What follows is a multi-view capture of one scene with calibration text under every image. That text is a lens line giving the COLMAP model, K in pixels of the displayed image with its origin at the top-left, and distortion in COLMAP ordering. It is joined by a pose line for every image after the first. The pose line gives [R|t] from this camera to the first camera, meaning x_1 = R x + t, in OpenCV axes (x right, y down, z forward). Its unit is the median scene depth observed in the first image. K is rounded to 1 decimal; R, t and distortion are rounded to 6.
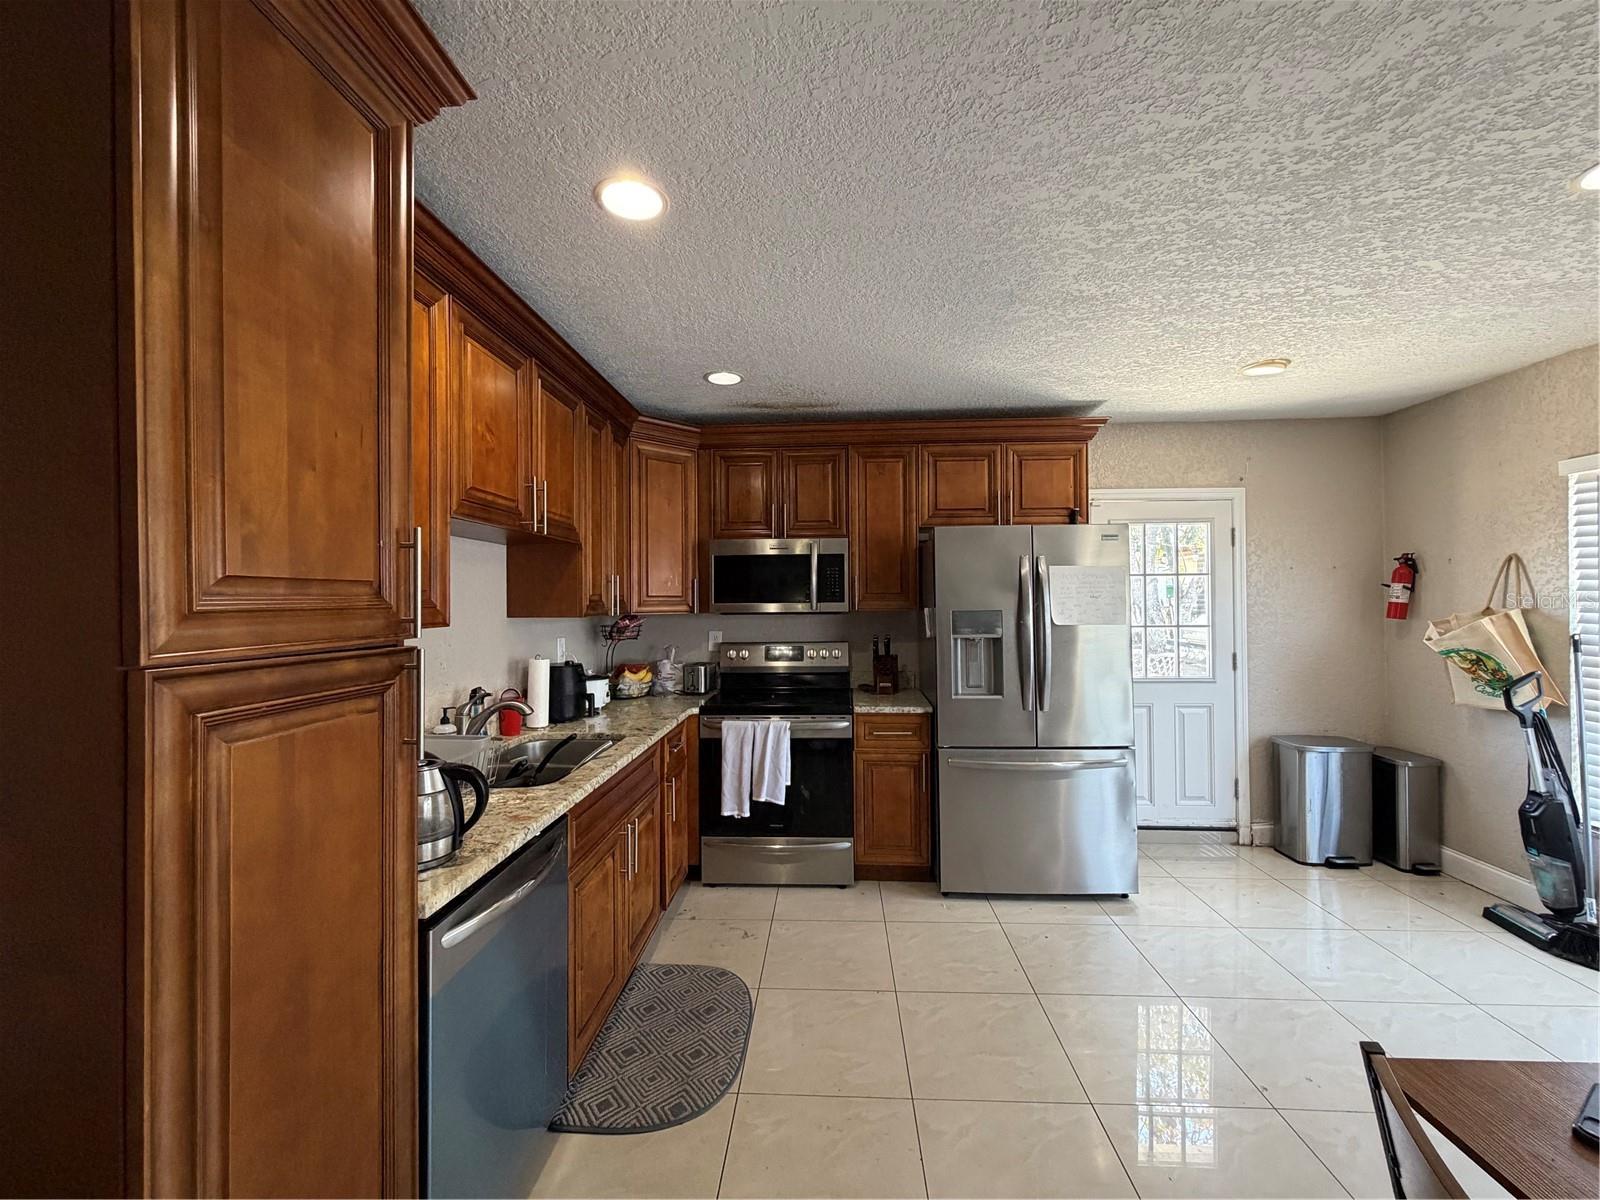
lens RADIAL K [[638.4, 0, 803.3], [0, 638.4, 598.8], [0, 0, 1]] dist [0.000075, -0.000161]
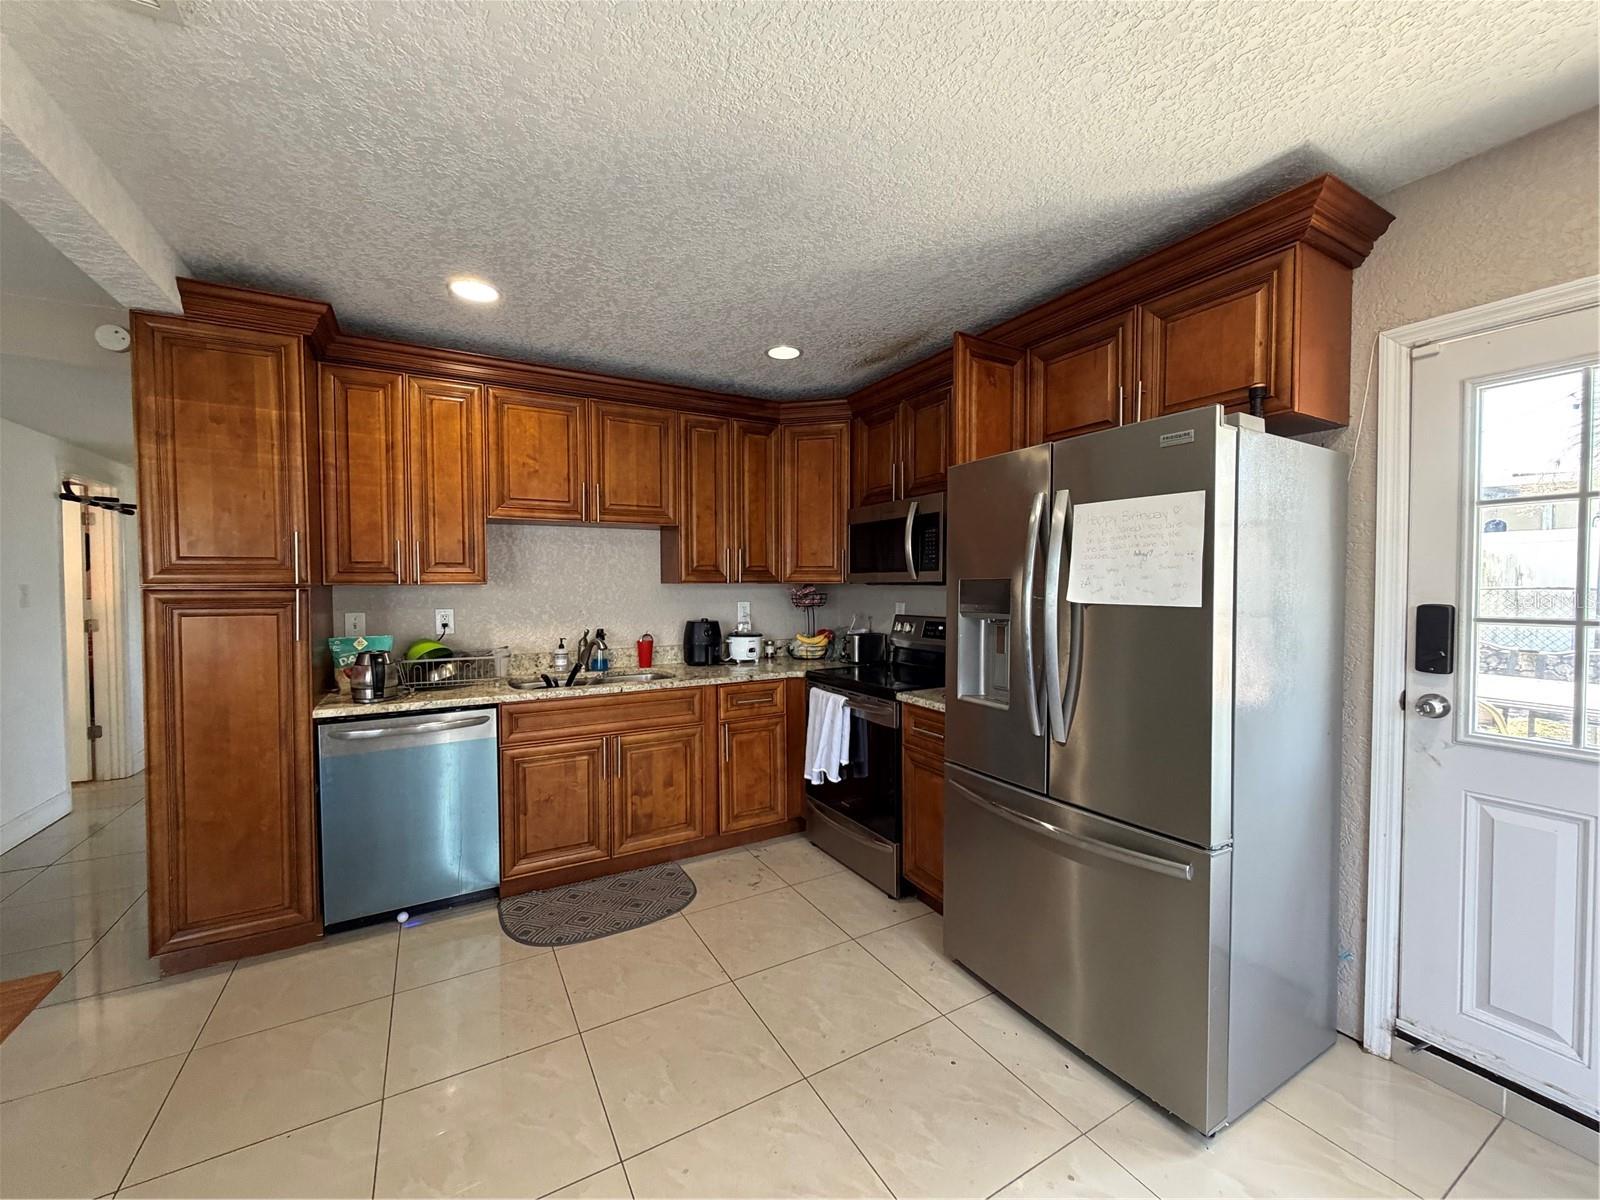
lens RADIAL K [[638.4, 0, 803.3], [0, 638.4, 598.8], [0, 0, 1]] dist [0.000075, -0.000161]
pose [[0.539585, 0.026148, -0.841525, 0.711183], [0.001809, 0.999479, 0.032216, 0.016317], [0.841929, -0.018906, 0.539257, 0.431019]]
